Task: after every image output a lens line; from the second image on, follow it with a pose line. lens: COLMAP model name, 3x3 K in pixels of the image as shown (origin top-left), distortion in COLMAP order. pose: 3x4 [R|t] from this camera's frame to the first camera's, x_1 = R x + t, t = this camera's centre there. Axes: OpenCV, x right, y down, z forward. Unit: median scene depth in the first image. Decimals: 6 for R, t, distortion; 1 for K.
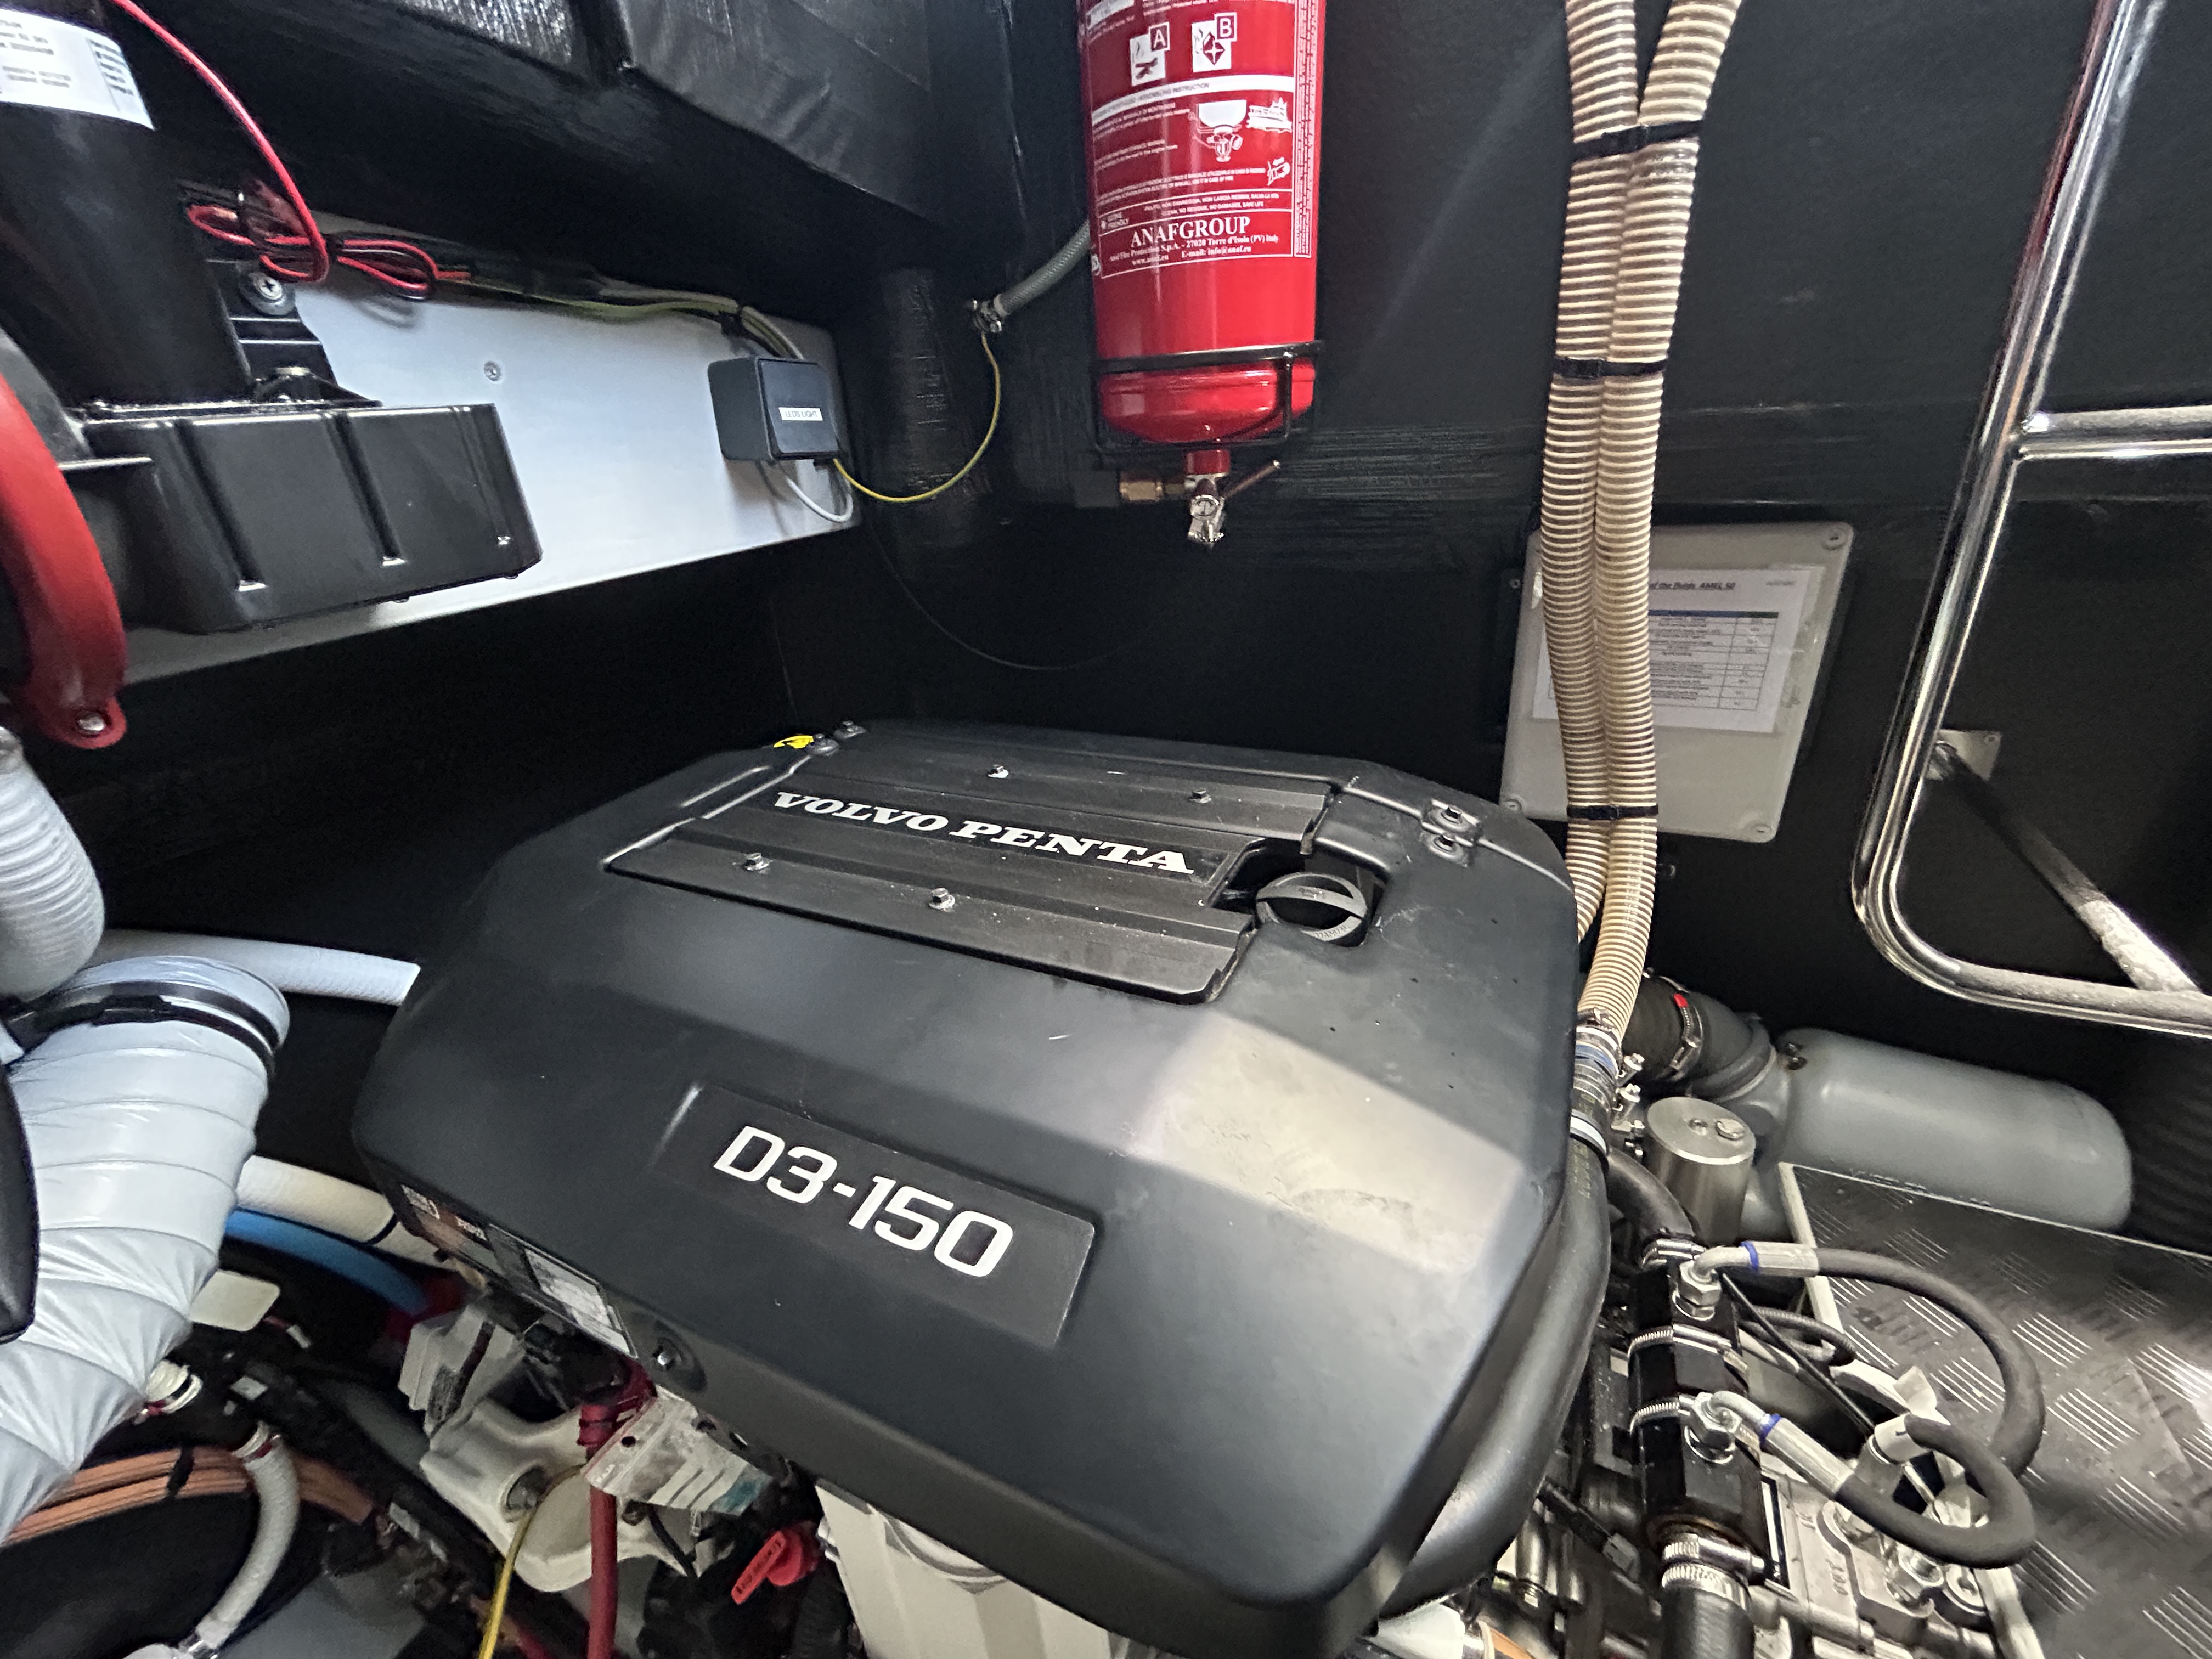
lens RADIAL K [[902.0, 0, 1111.8], [0, 902.0, 820.8], [0, 0, 1]] dist [-0.002620, 0.000606]
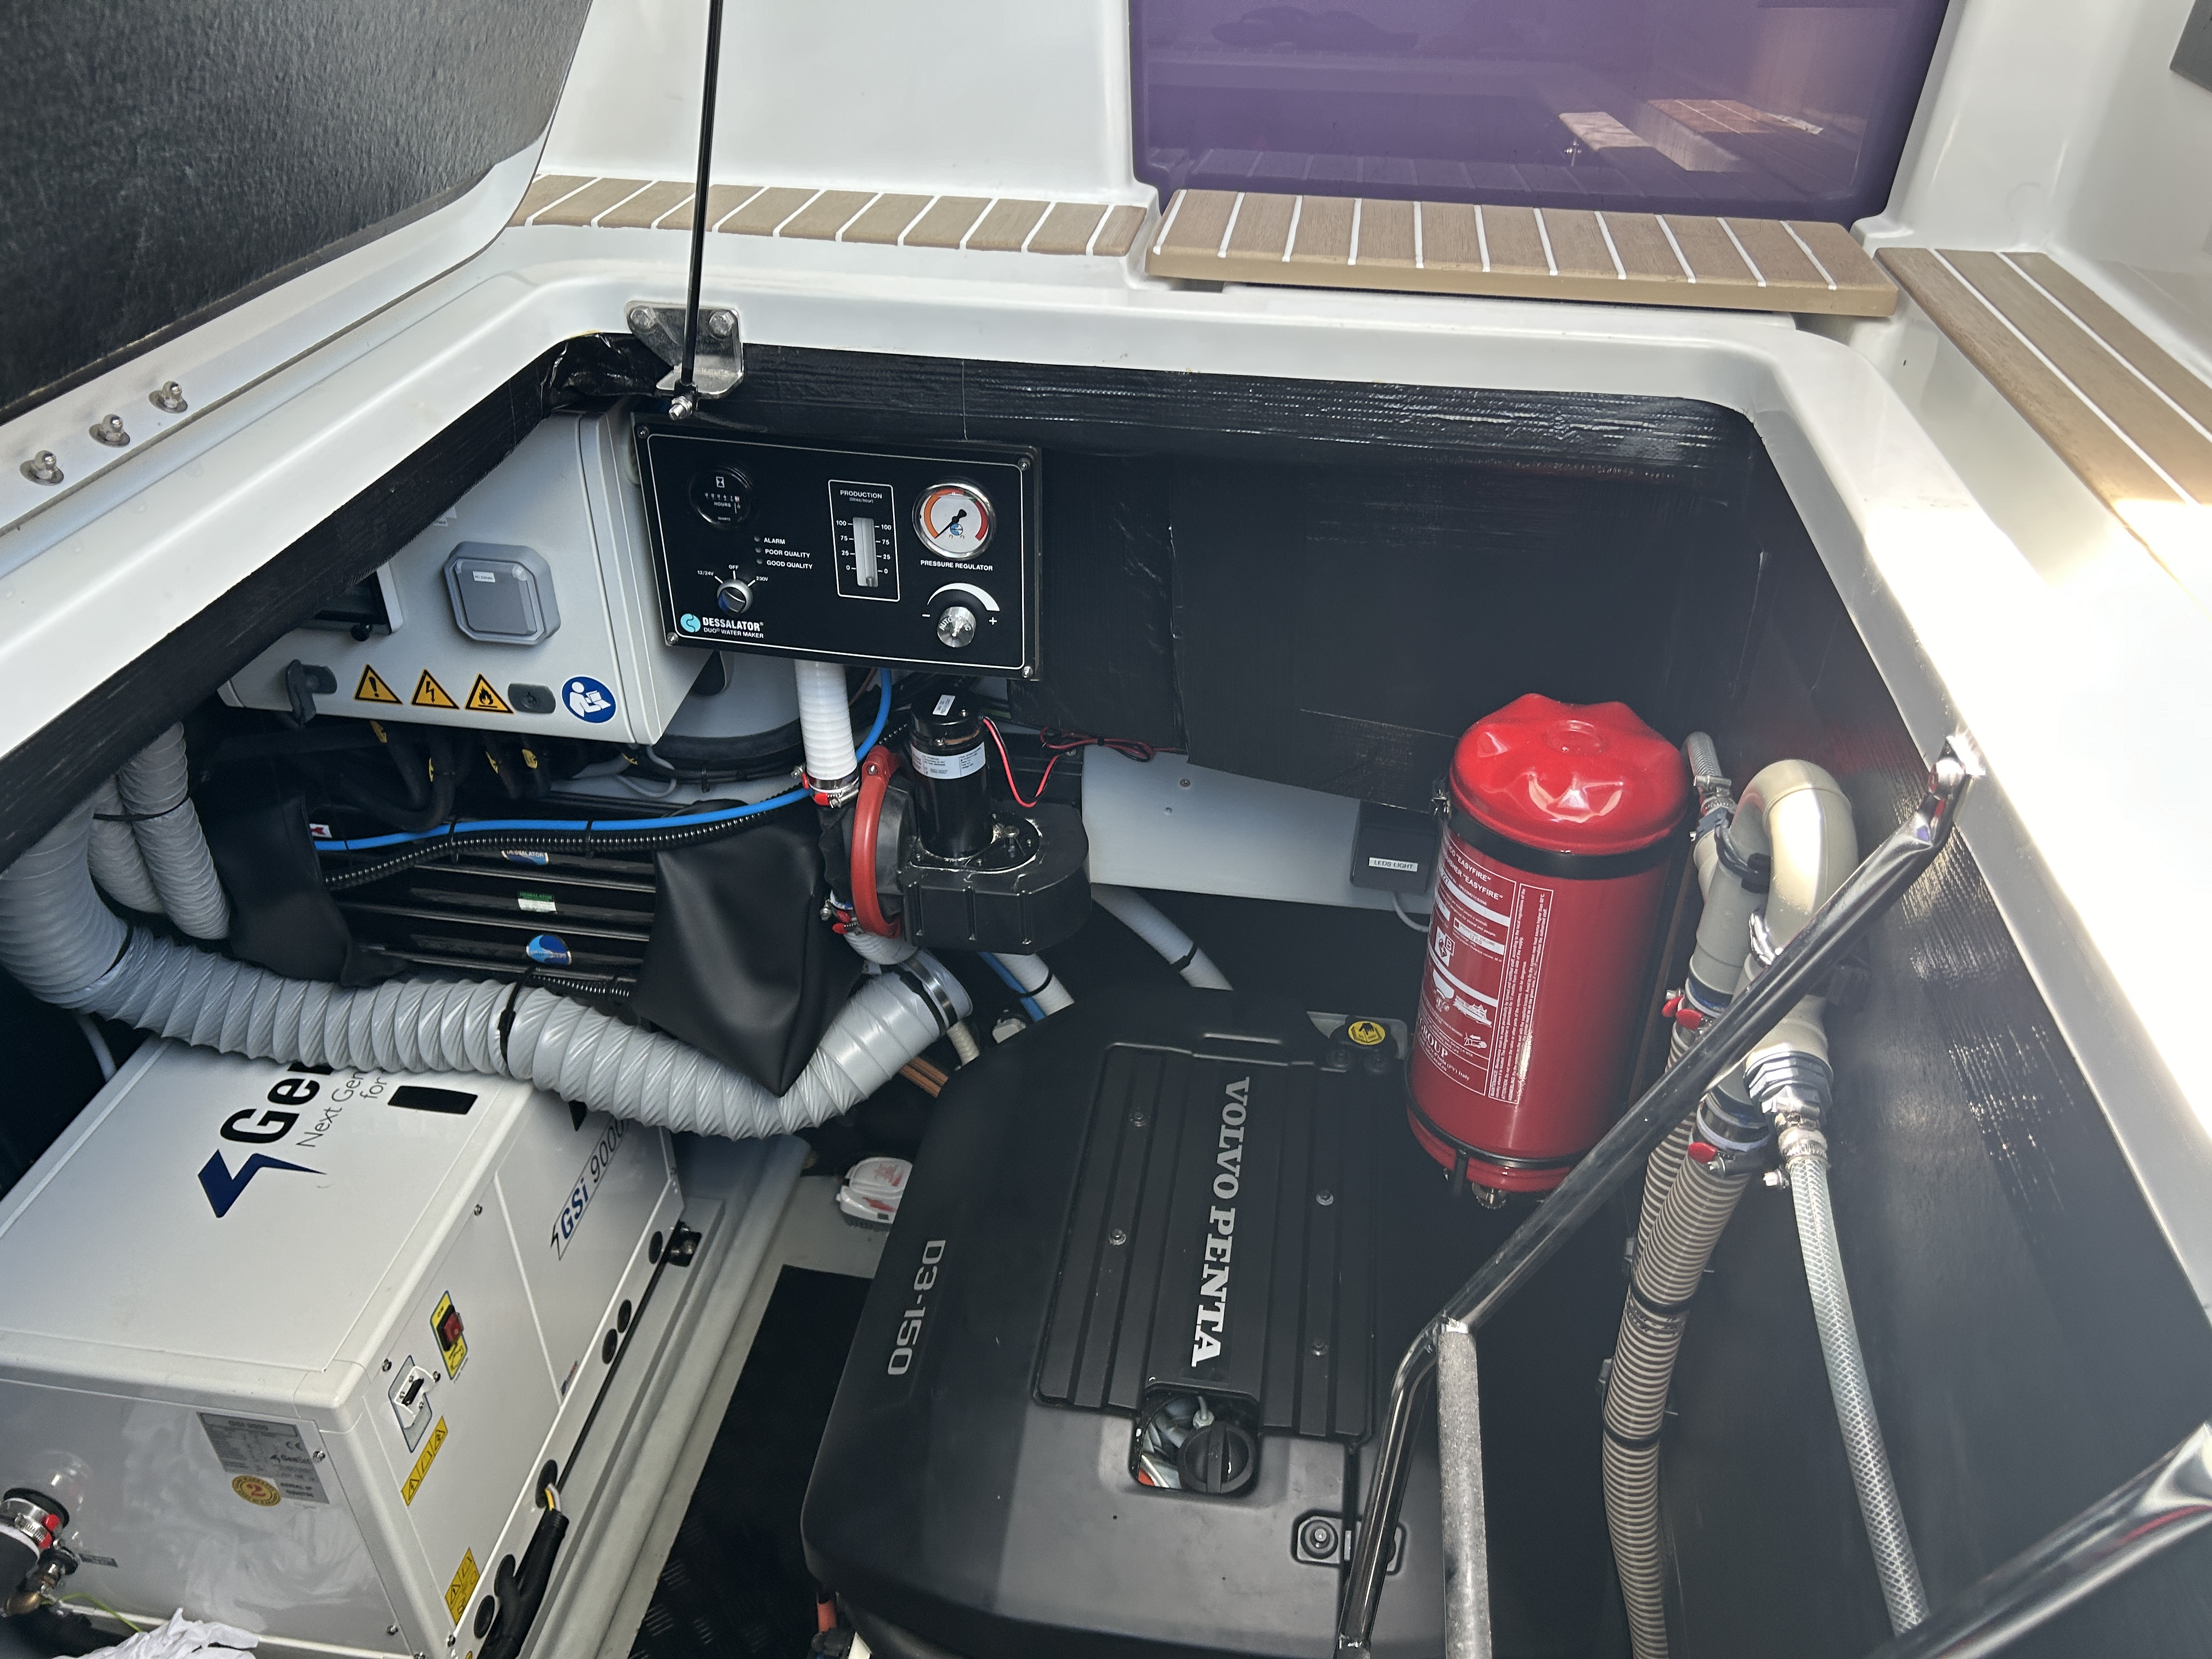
lens RADIAL K [[1651.2, 0, 1102.8], [0, 1651.2, 830.4], [0, 0, 1]] dist [0.002810, -0.000222]
pose [[0.301562, 0.595163, -0.744876, 1.370722], [-0.430494, 0.782072, 0.450598, -1.579586], [0.850726, 0.184781, 0.492058, -0.478045]]
